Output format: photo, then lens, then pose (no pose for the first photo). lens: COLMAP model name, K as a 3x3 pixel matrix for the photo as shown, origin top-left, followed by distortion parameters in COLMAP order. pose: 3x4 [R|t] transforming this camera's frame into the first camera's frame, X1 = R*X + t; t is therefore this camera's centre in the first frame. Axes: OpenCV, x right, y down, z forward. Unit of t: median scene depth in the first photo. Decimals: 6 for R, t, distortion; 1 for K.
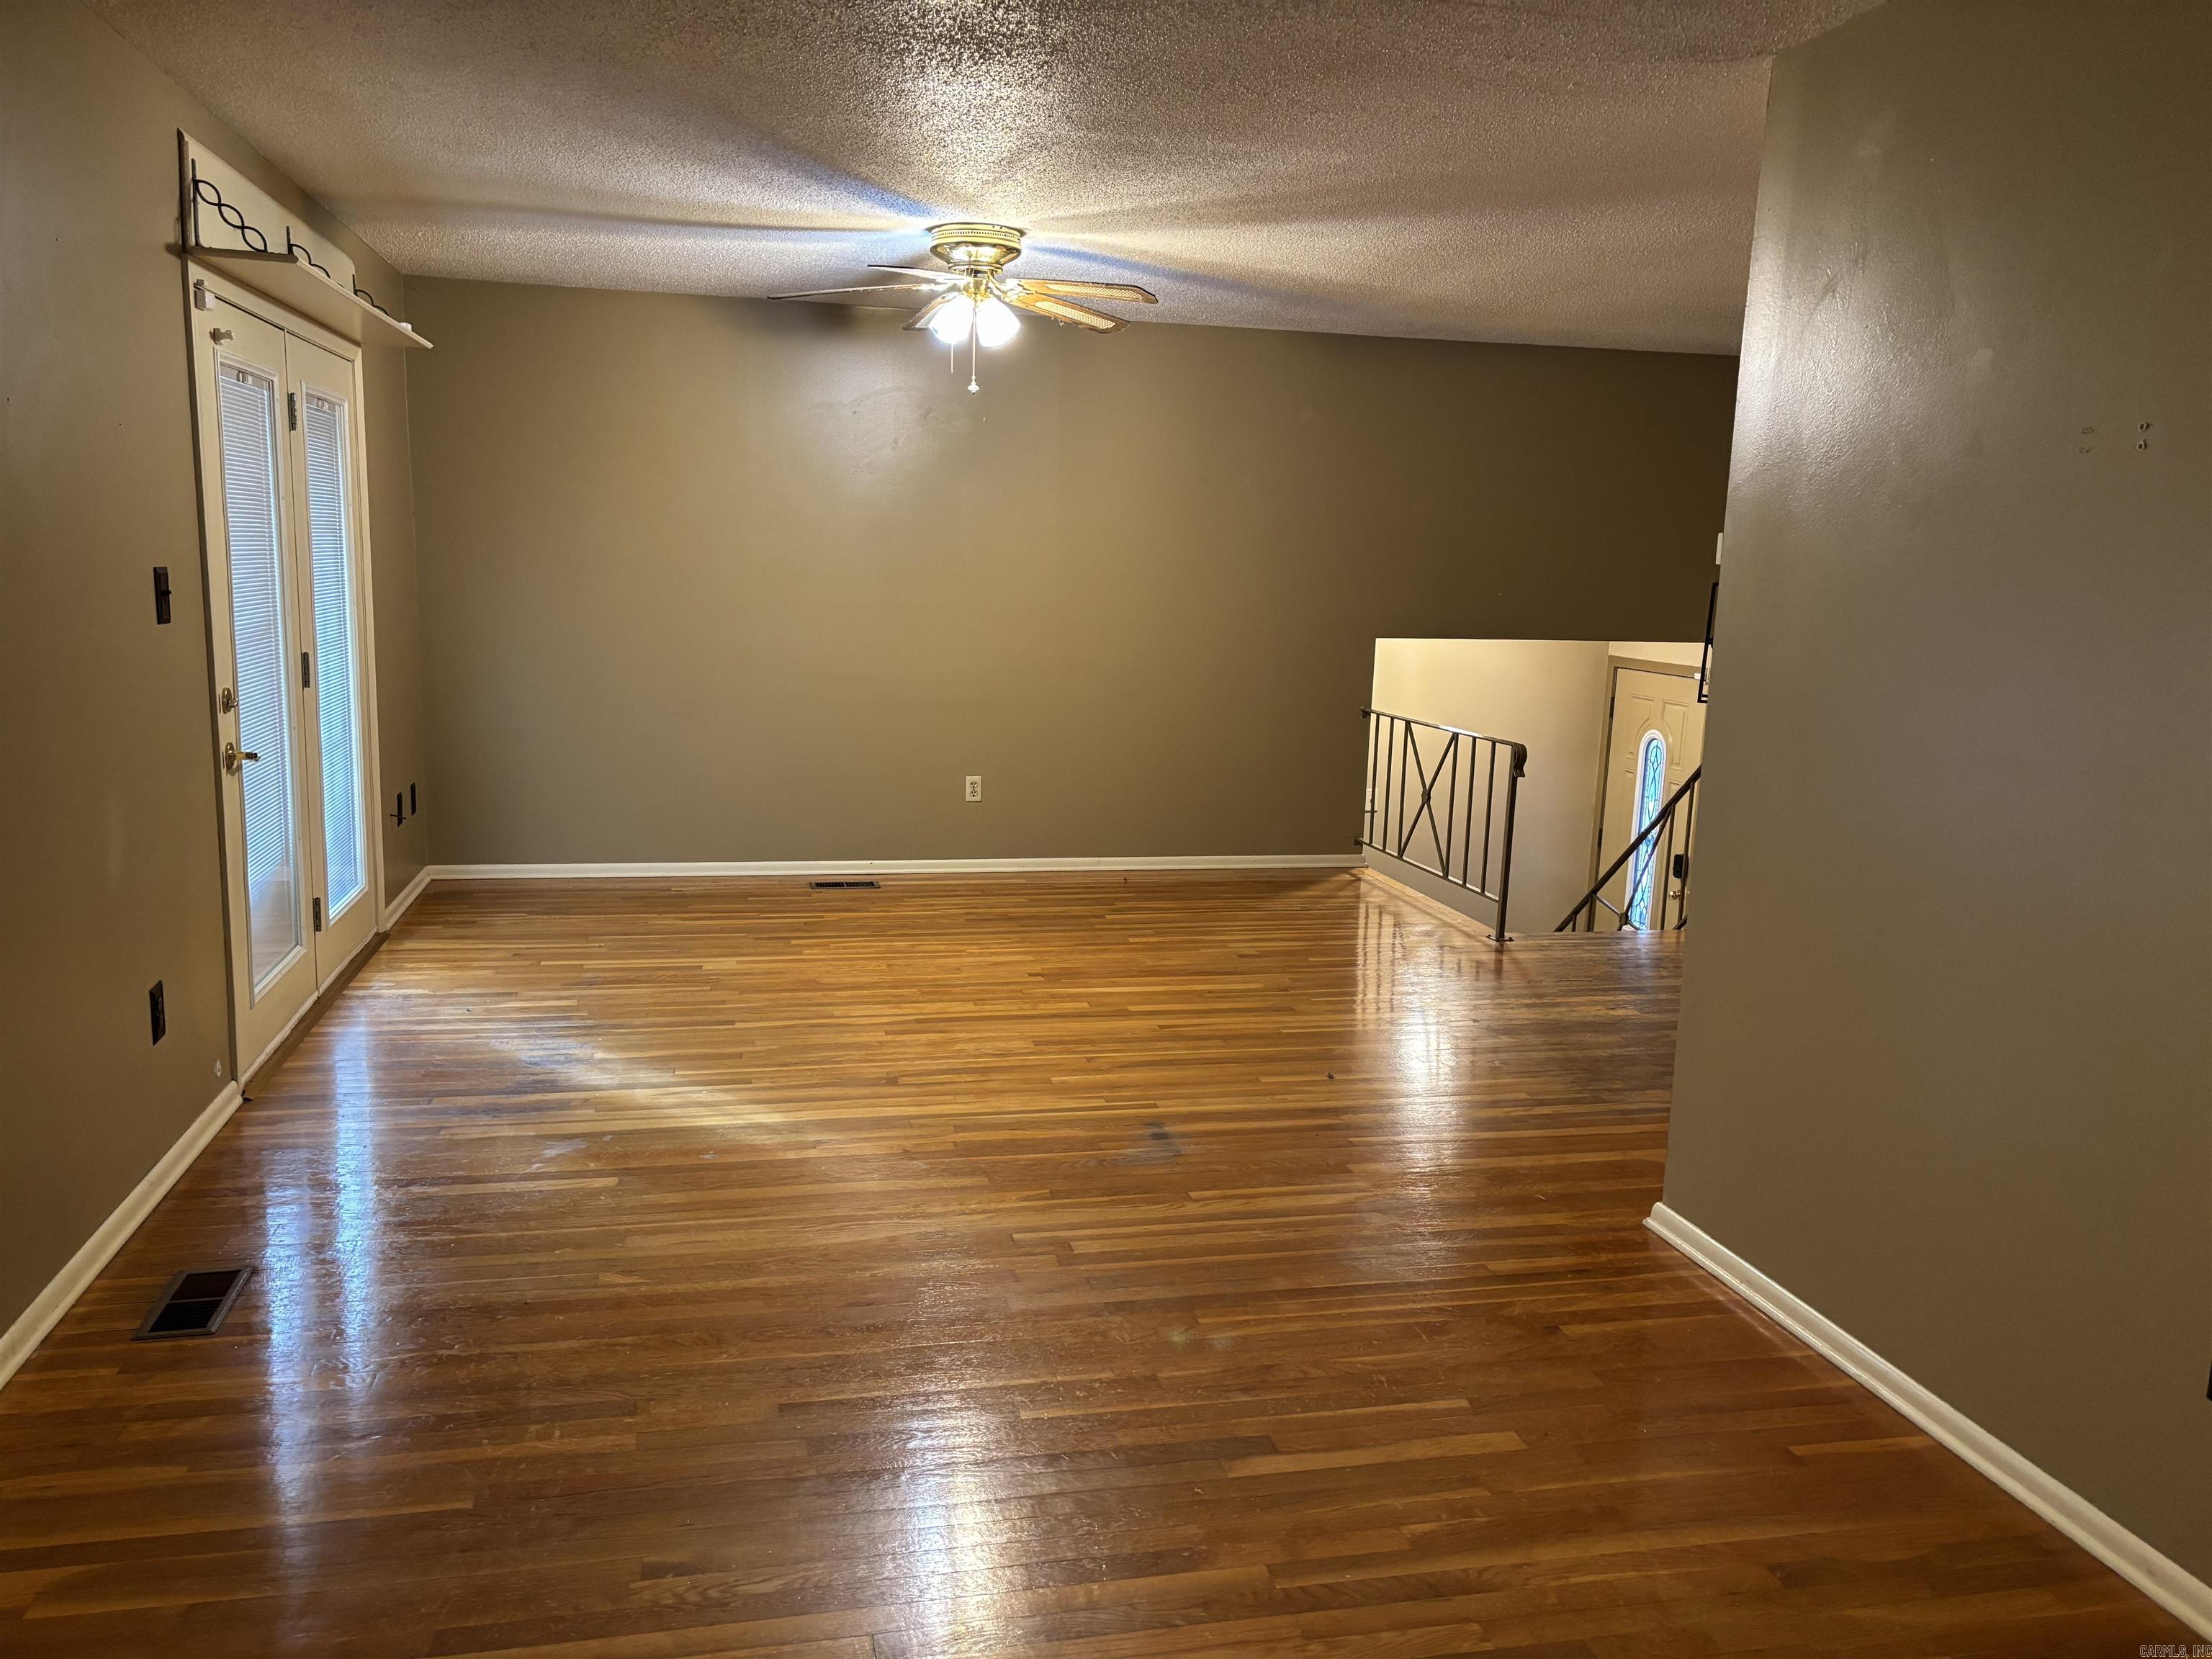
lens RADIAL K [[1660.7, 0, 1071.0], [0, 1660.7, 825.6], [0, 0, 1]] dist [0.006047, 0.002663]
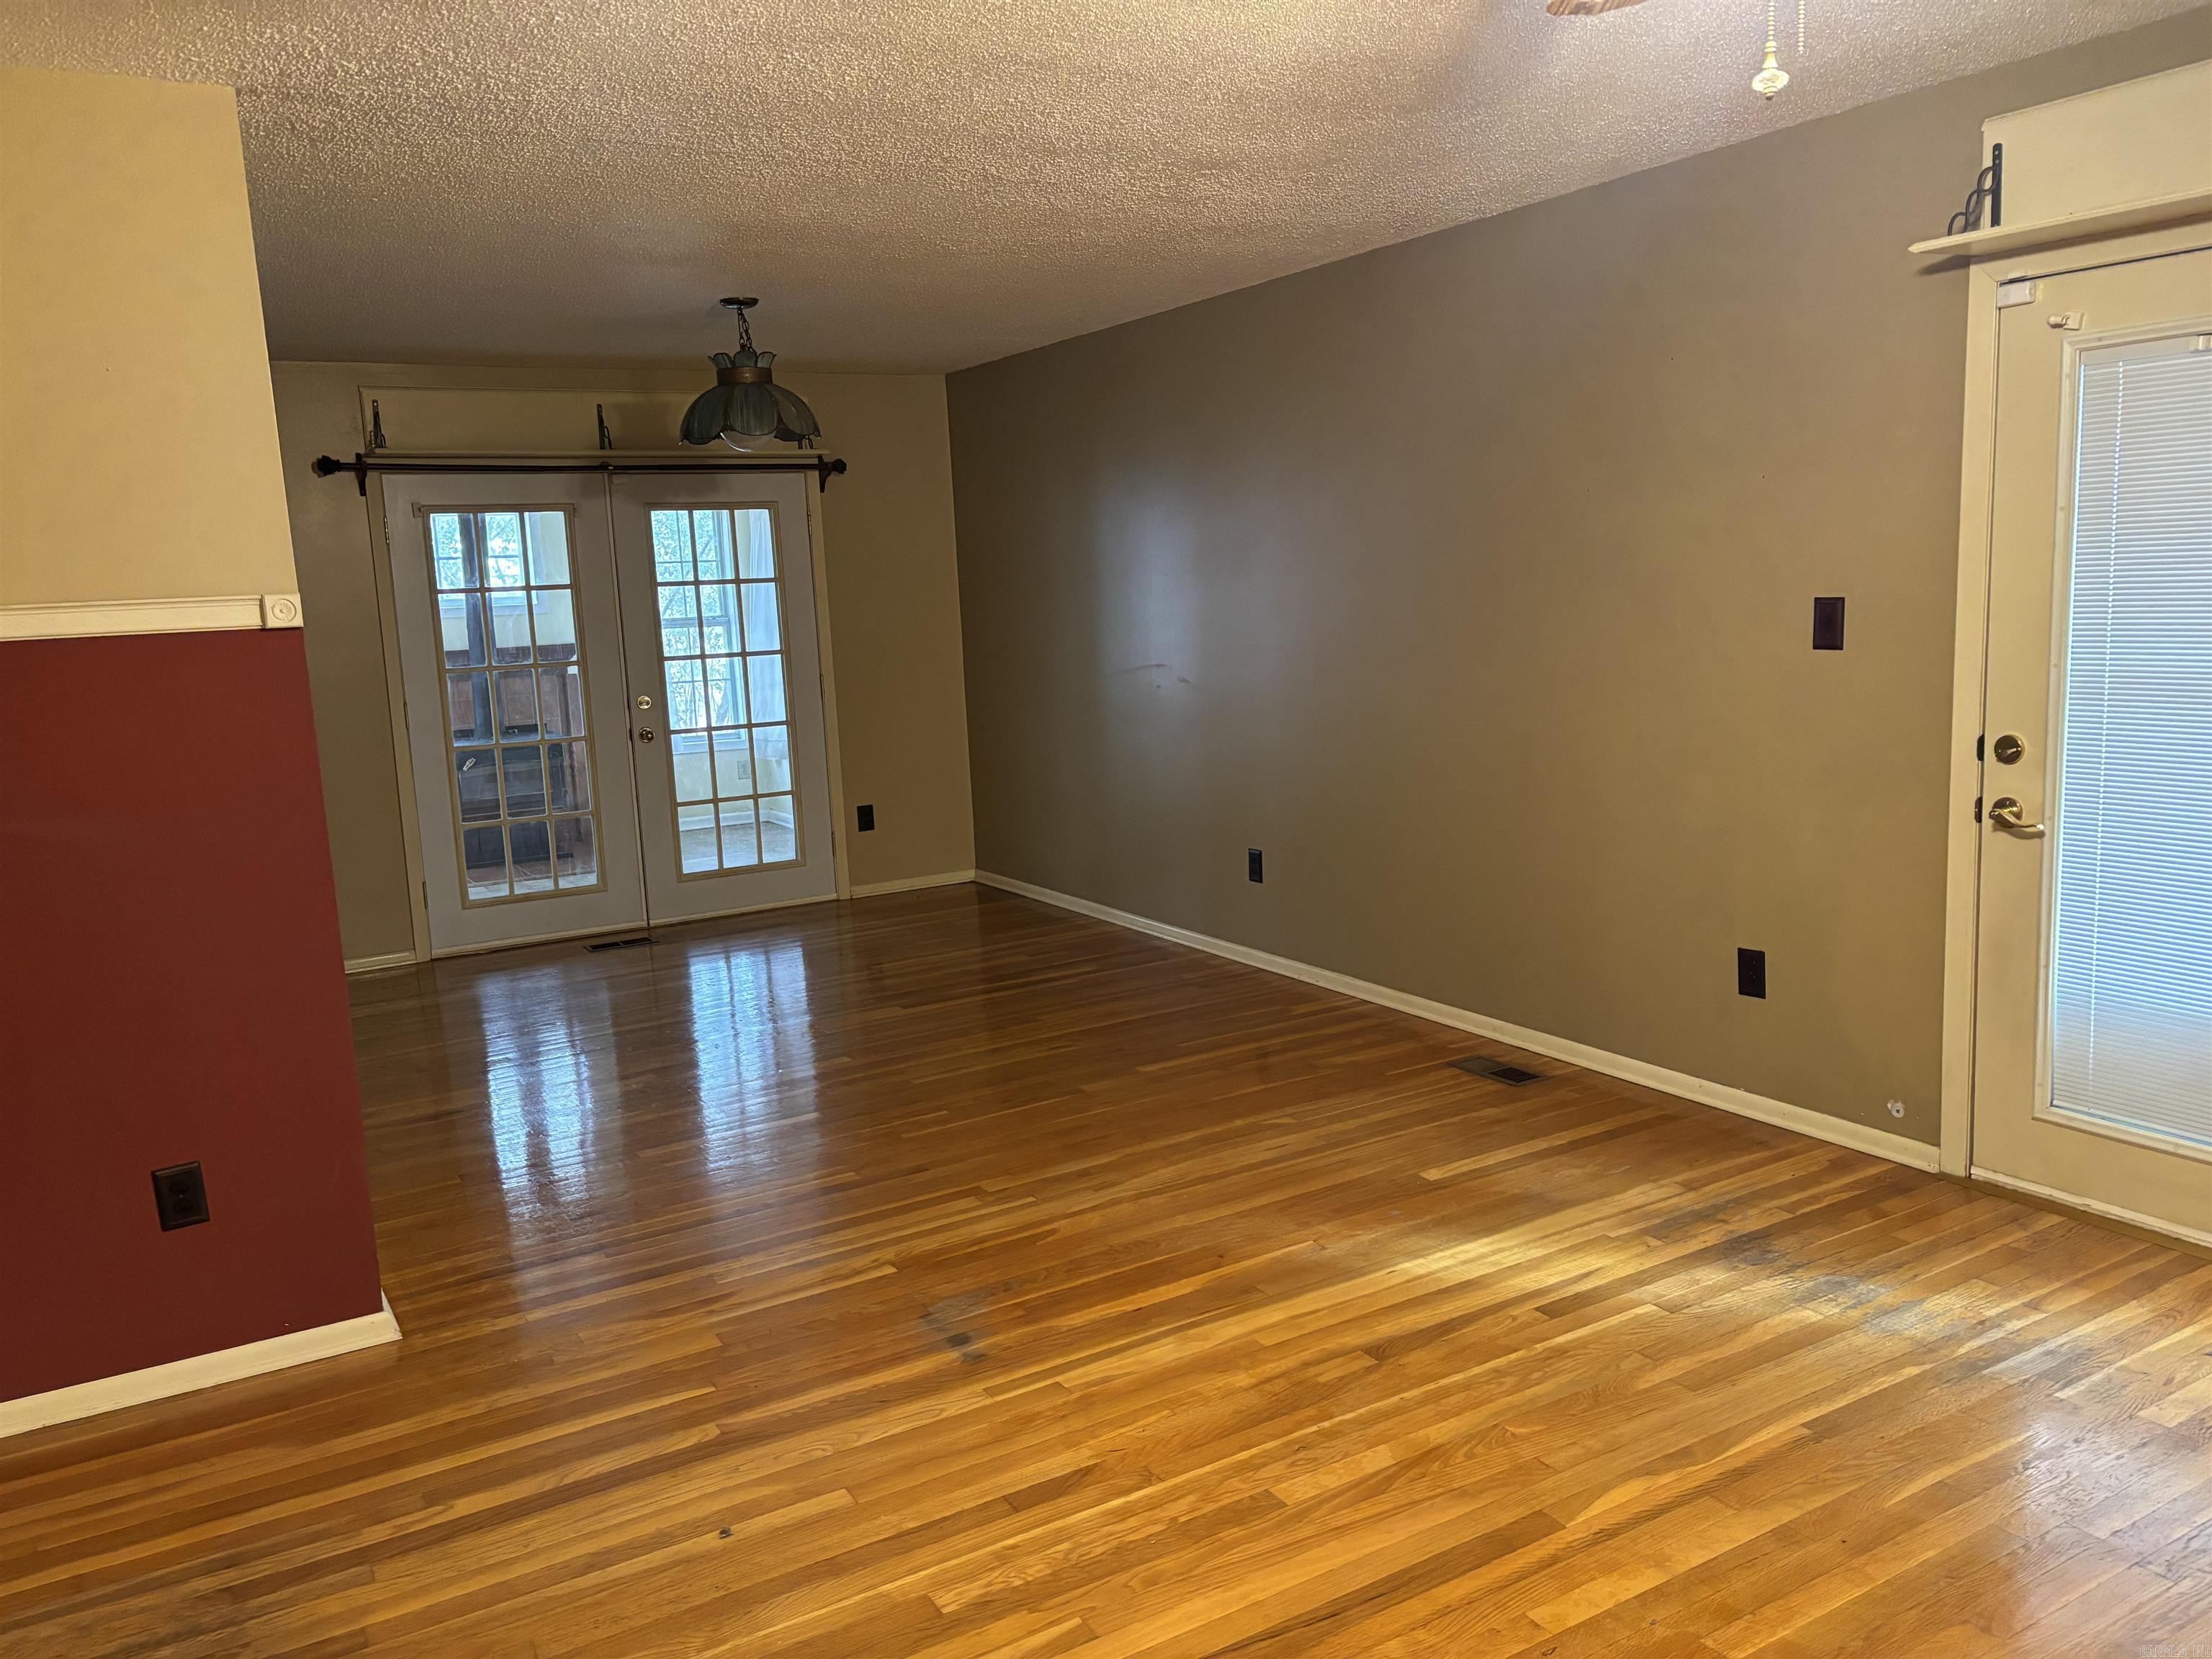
lens RADIAL K [[1680.1, 0, 1106.0], [0, 1680.1, 829.5], [0, 0, 1]] dist [0.000113, -0.004801]
pose [[-0.945518, 0.065074, -0.318999, 0.193840], [-0.032668, 0.955912, 0.291829, -0.239192], [0.323926, 0.286351, -0.901707, 1.435191]]
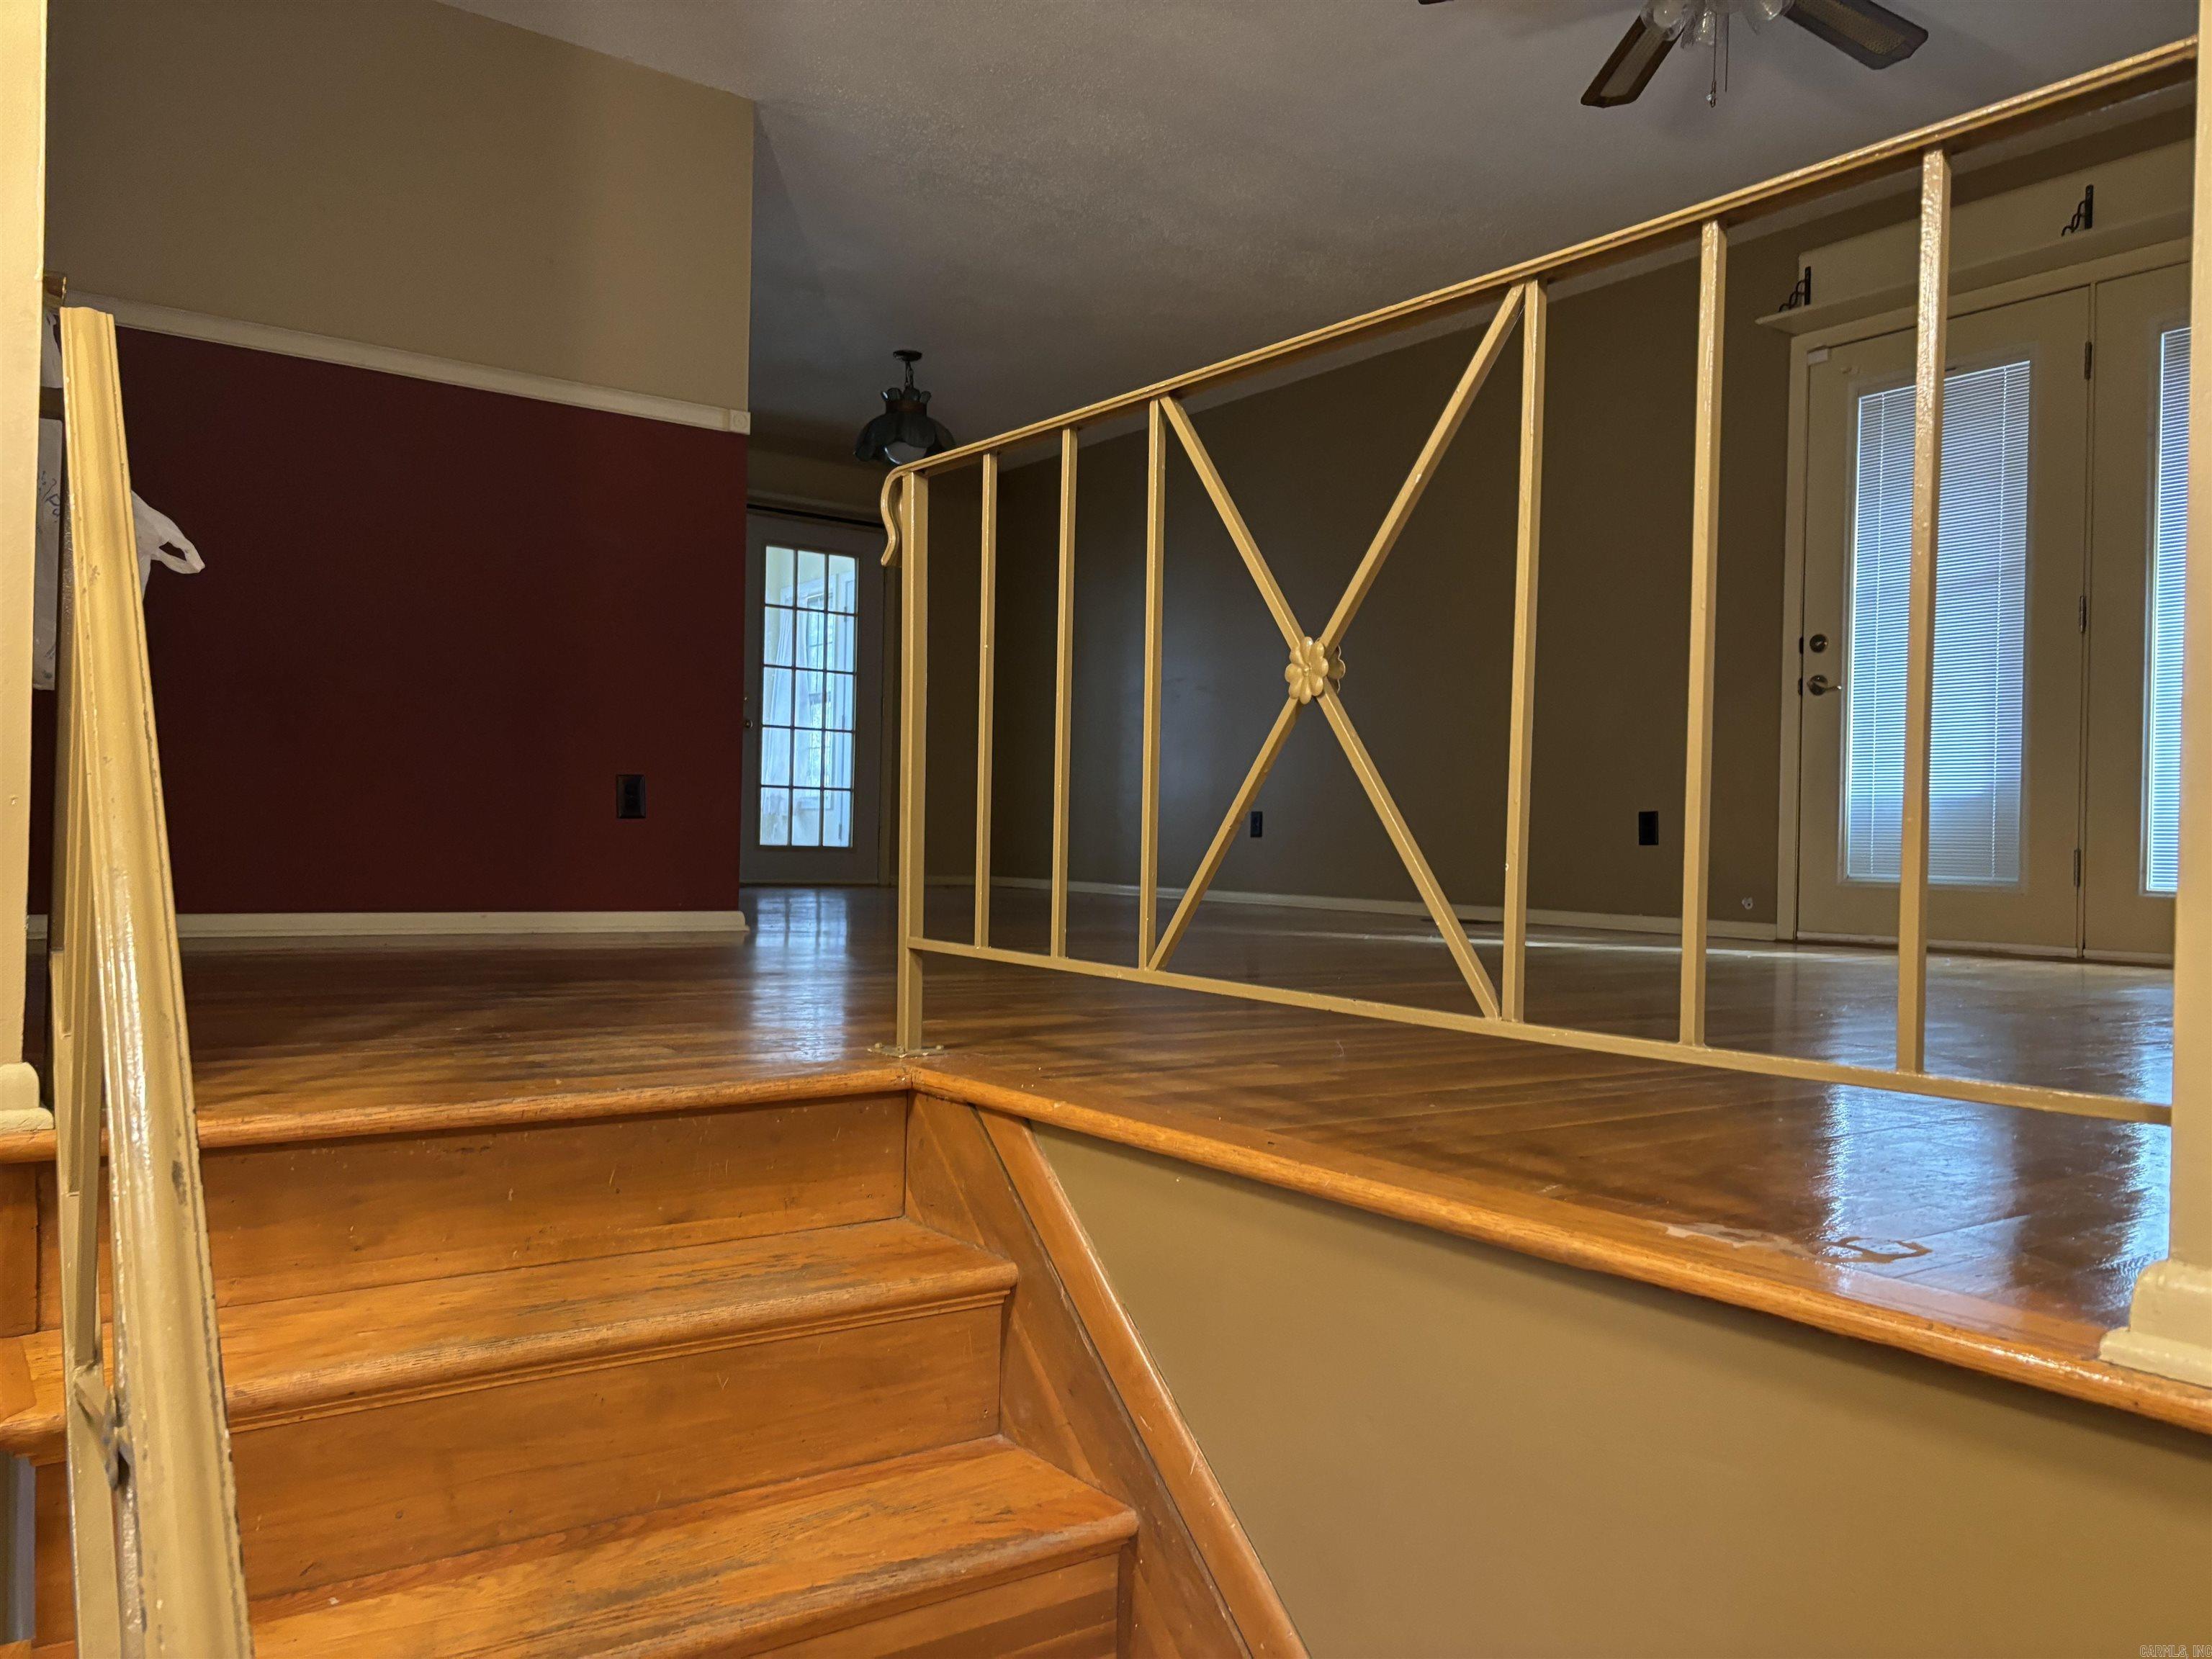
lens RADIAL K [[1673.9, 0, 1106.0], [0, 1673.9, 829.5], [0, 0, 1]] dist [0.006530, 0.001890]
pose [[-0.912702, -0.048477, -0.405741, 0.477495], [-0.111586, 0.984767, 0.133352, -0.037459], [0.393096, 0.166986, -0.904208, 1.748221]]
